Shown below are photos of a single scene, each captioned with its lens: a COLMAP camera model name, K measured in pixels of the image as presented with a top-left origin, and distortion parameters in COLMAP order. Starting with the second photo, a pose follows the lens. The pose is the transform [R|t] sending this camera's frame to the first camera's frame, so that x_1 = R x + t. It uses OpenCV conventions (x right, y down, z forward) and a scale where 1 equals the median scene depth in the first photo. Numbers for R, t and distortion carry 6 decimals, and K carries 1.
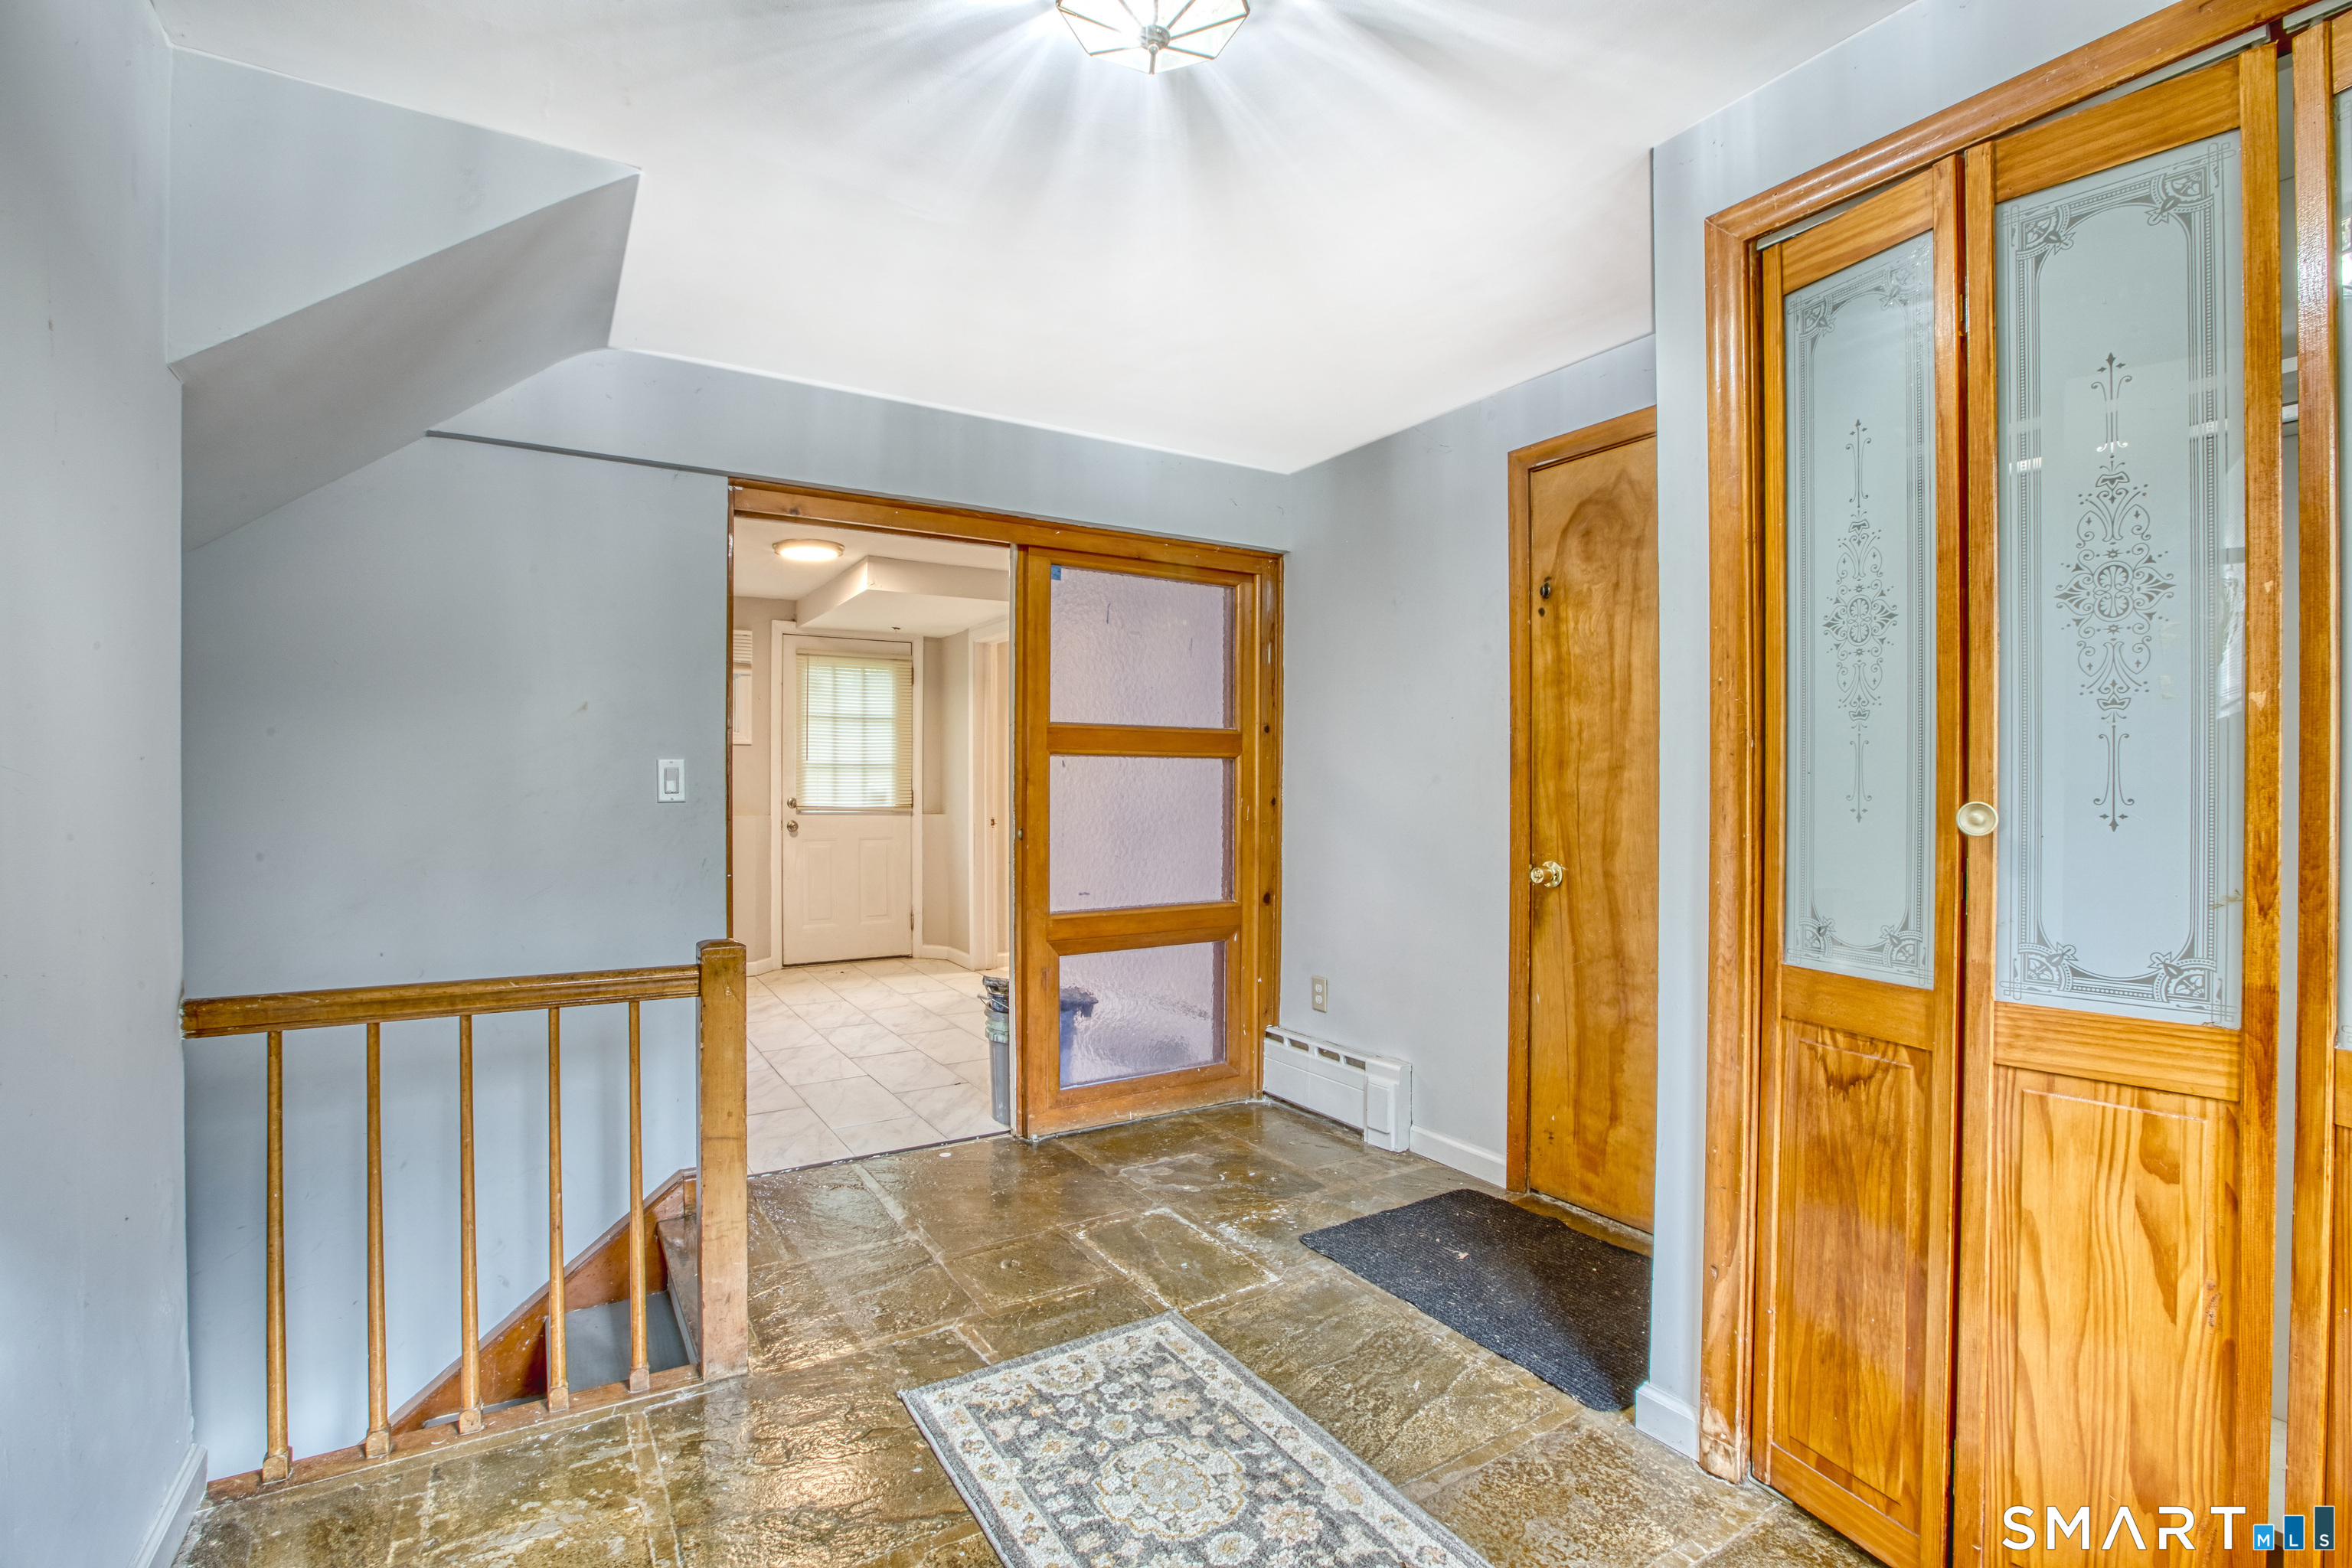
lens RADIAL K [[1050.8, 0, 1172.4], [0, 1050.8, 791.1], [0, 0, 1]] dist [-0.000277, 0.000598]
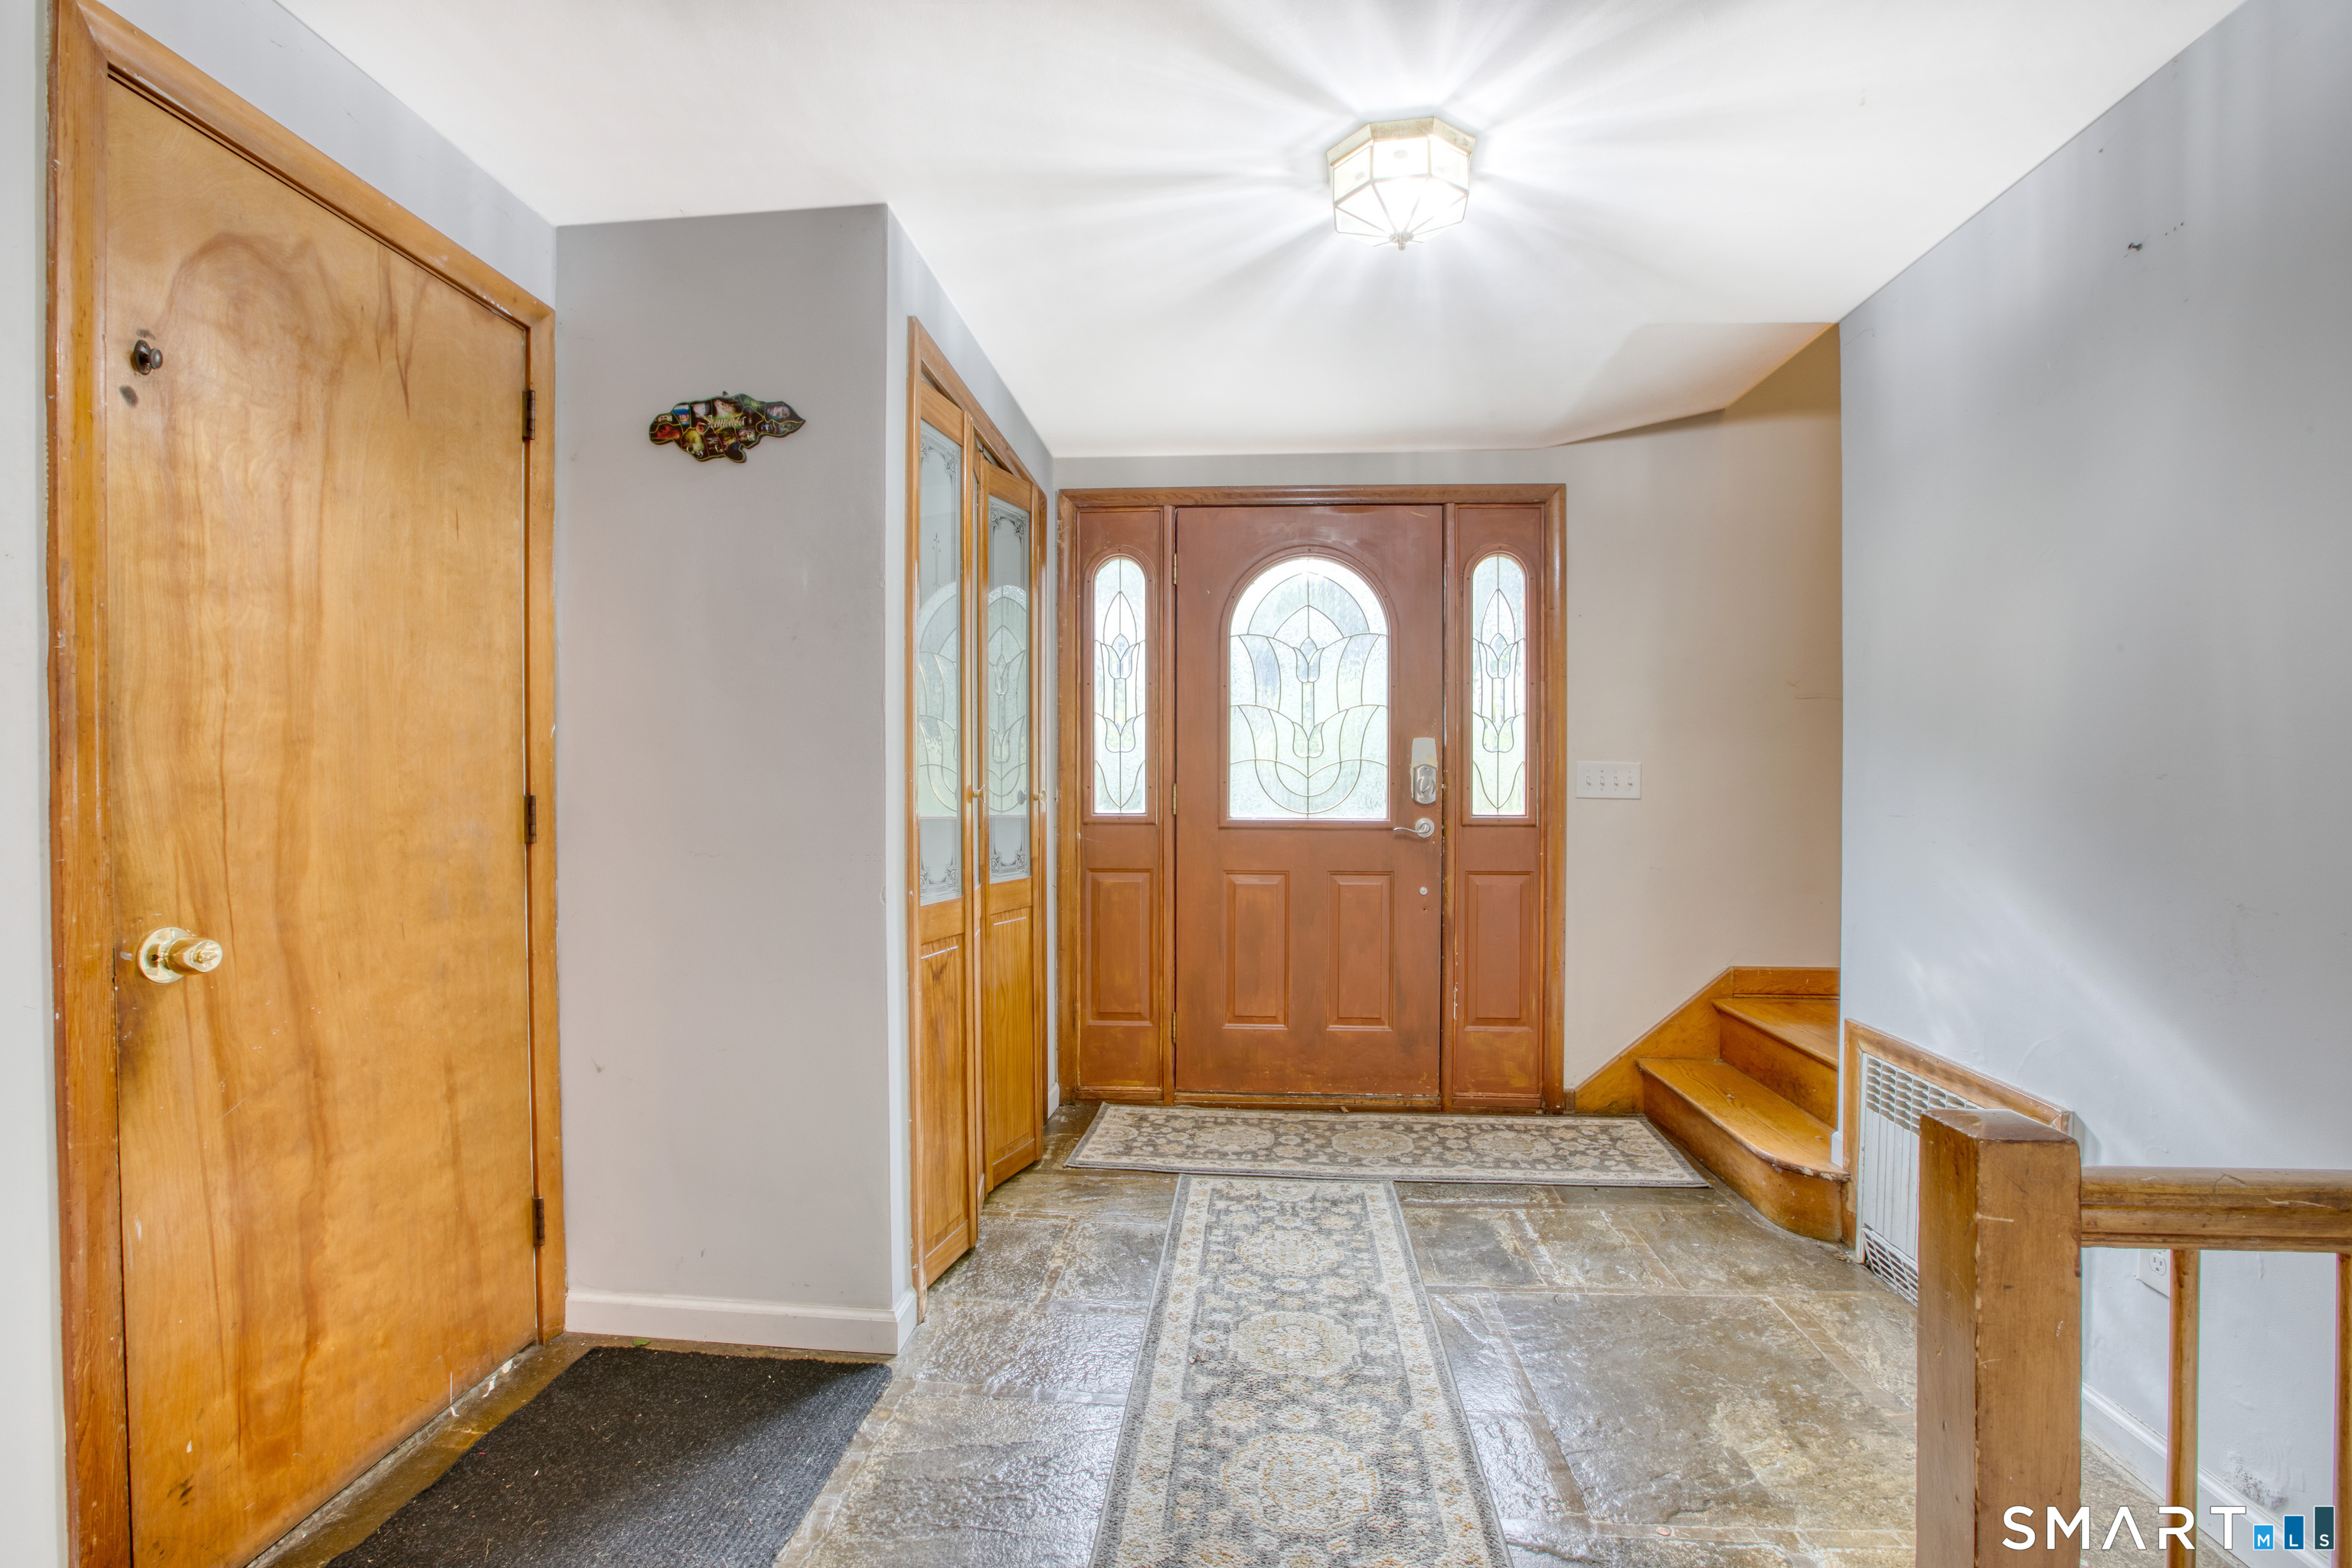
lens RADIAL K [[1050.8, 0, 1172.4], [0, 1050.8, 791.1], [0, 0, 1]] dist [-0.000277, 0.000598]
pose [[-0.799395, -0.008952, 0.600740, -0.312089], [-0.002278, 0.999927, 0.011869, -0.002431], [-0.600802, 0.008119, -0.799357, 1.169510]]
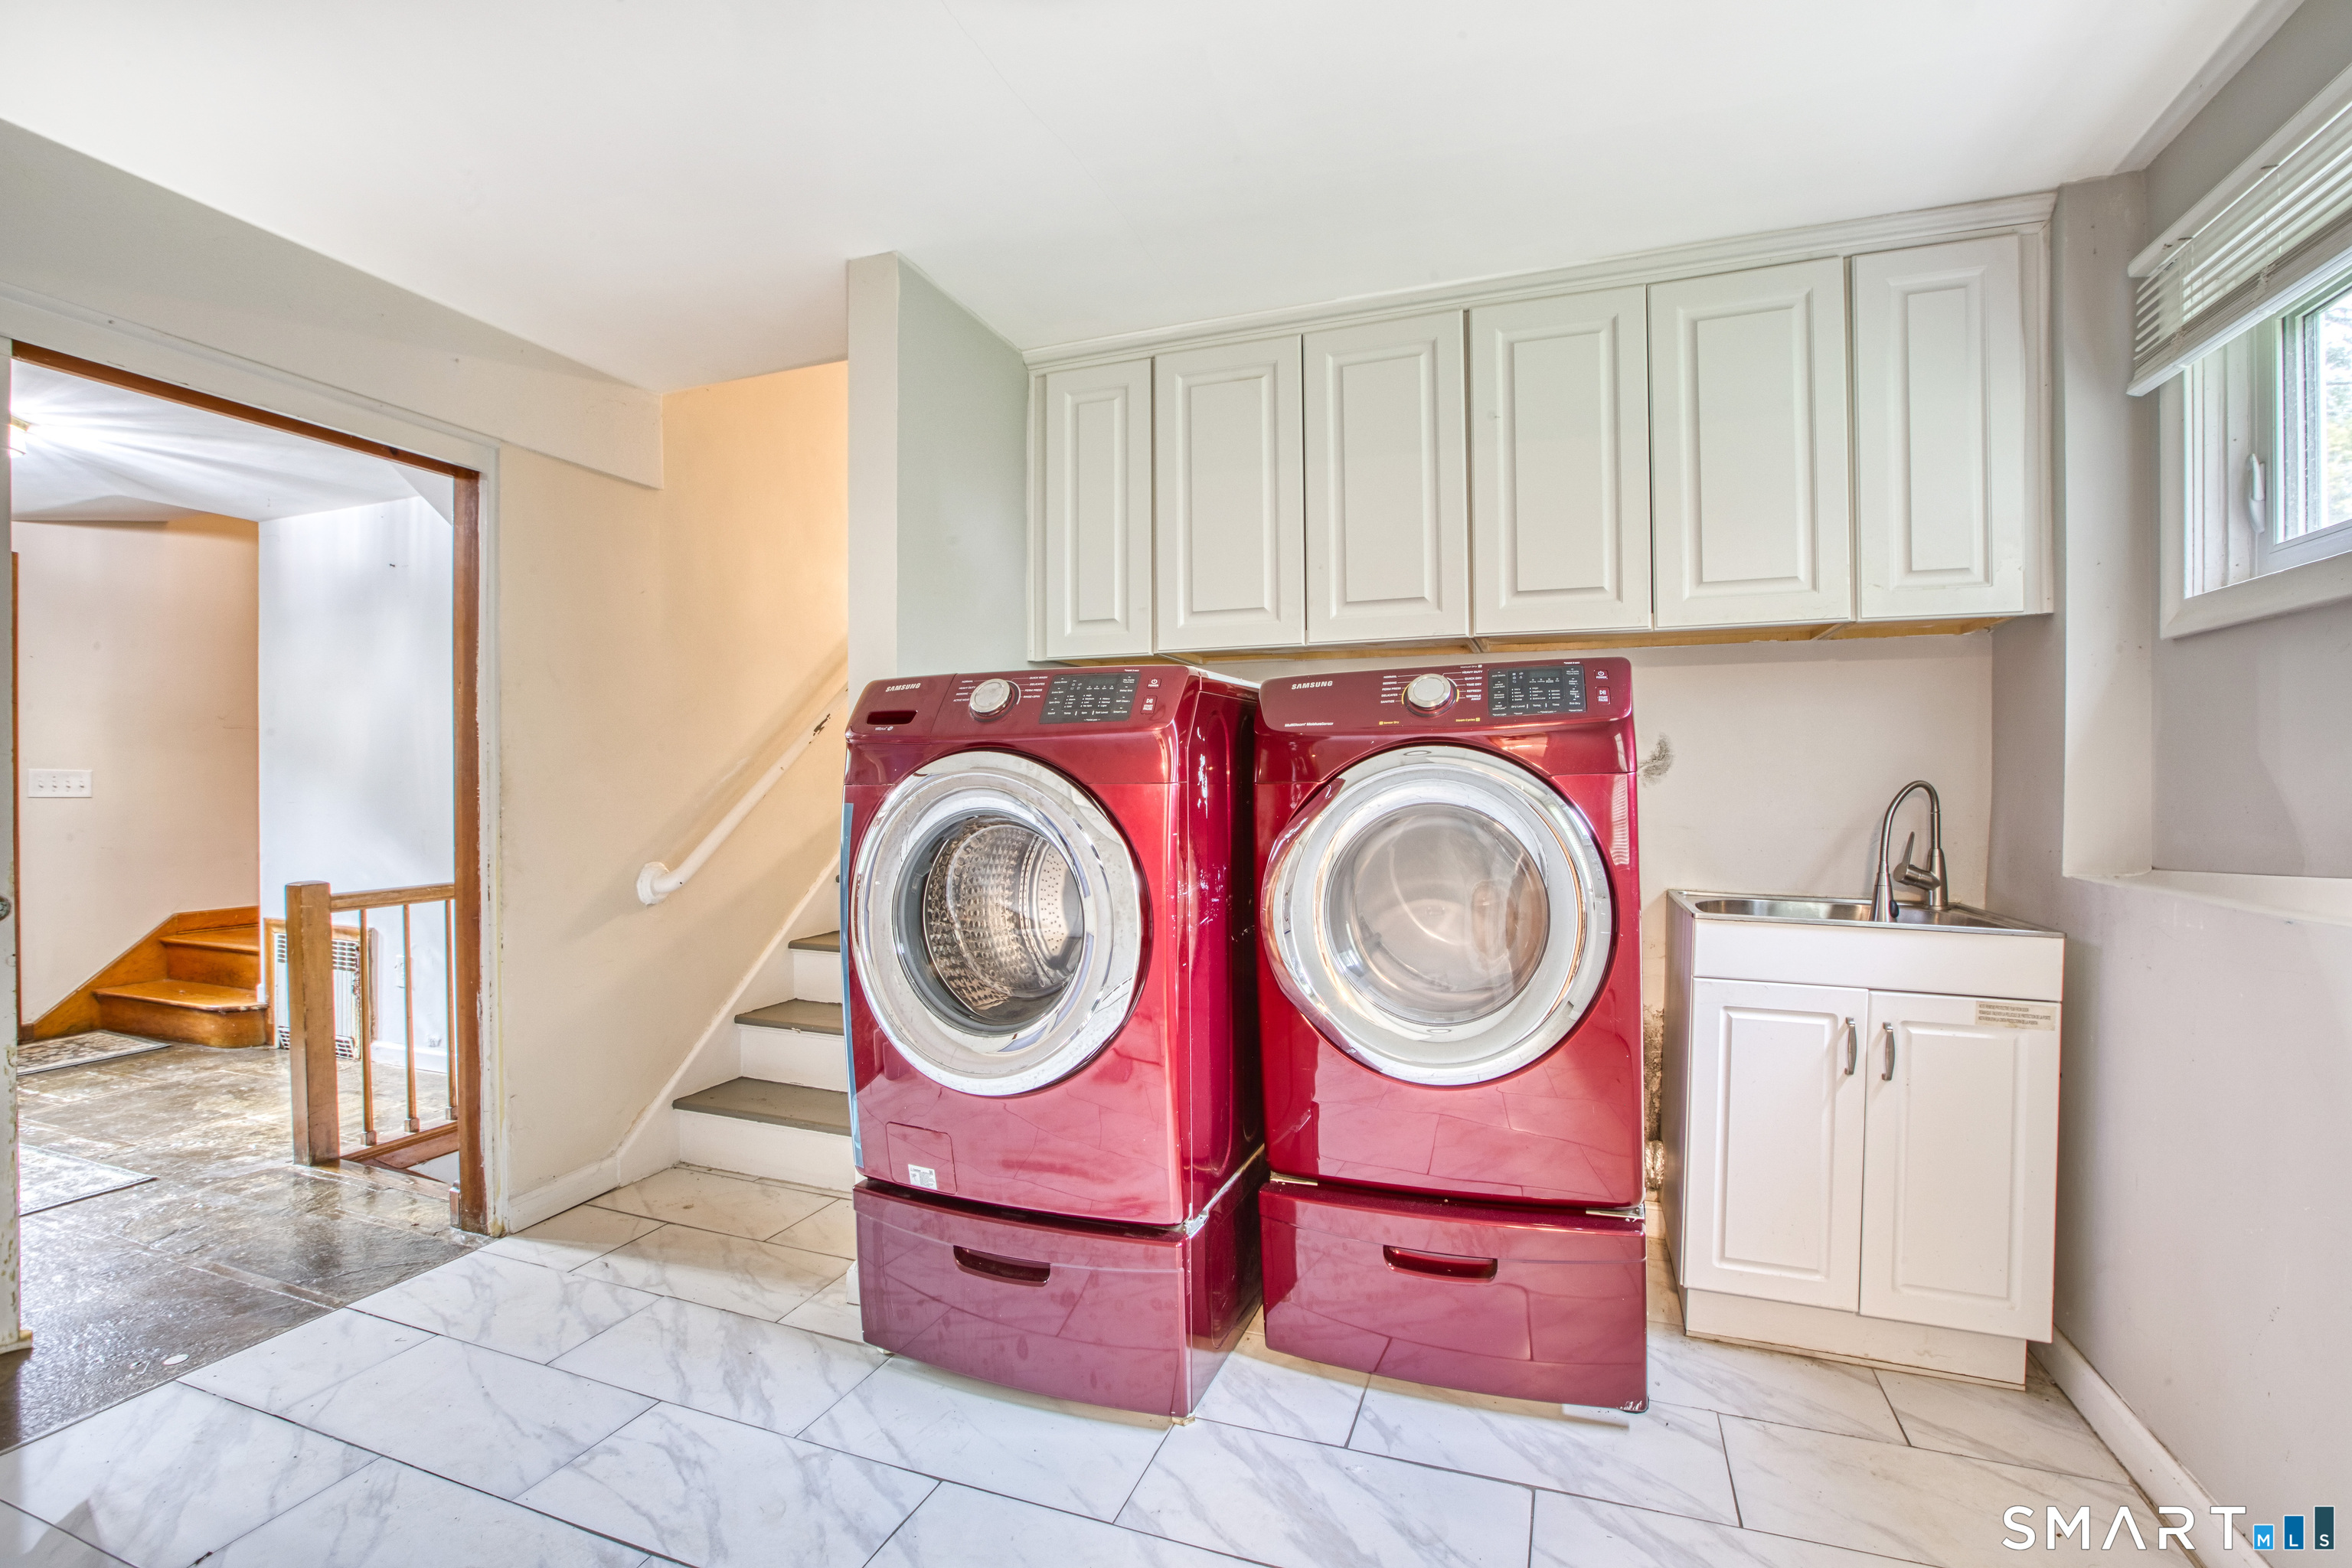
lens RADIAL K [[1050.8, 0, 1172.4], [0, 1050.8, 791.1], [0, 0, 1]] dist [-0.000277, 0.000598]
pose [[-0.802235, 0.004522, -0.596991, -0.395108], [-0.008632, 0.999779, 0.019171, -0.039580], [0.596946, 0.020533, -0.802019, 2.298587]]
